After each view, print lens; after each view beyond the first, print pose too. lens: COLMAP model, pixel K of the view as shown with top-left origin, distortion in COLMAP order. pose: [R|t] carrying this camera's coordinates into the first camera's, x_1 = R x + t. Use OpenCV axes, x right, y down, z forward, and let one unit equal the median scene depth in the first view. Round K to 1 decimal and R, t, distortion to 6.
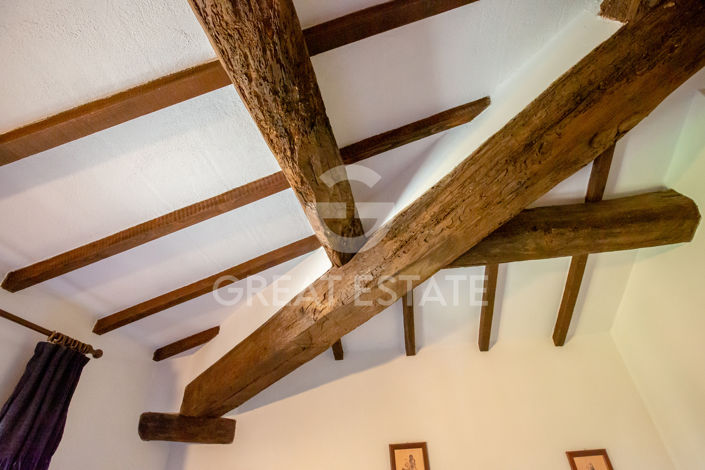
lens RADIAL K [[350.8, 0, 352.5], [0, 350.8, 235.0], [0, 0, 1]] dist [-0.021404, 0.000142]
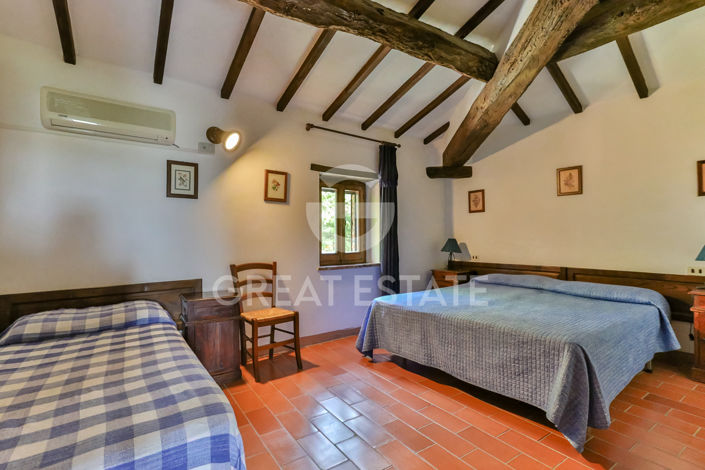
lens RADIAL K [[338.7, 0, 353.9], [0, 338.7, 231.0], [0, 0, 1]] dist [0.001826, 0.000402]
pose [[0.696694, 0.034019, -0.716562, 0.618122], [0.393060, 0.817488, 0.420971, -0.236668], [0.600102, -0.574940, 0.556168, -0.692770]]
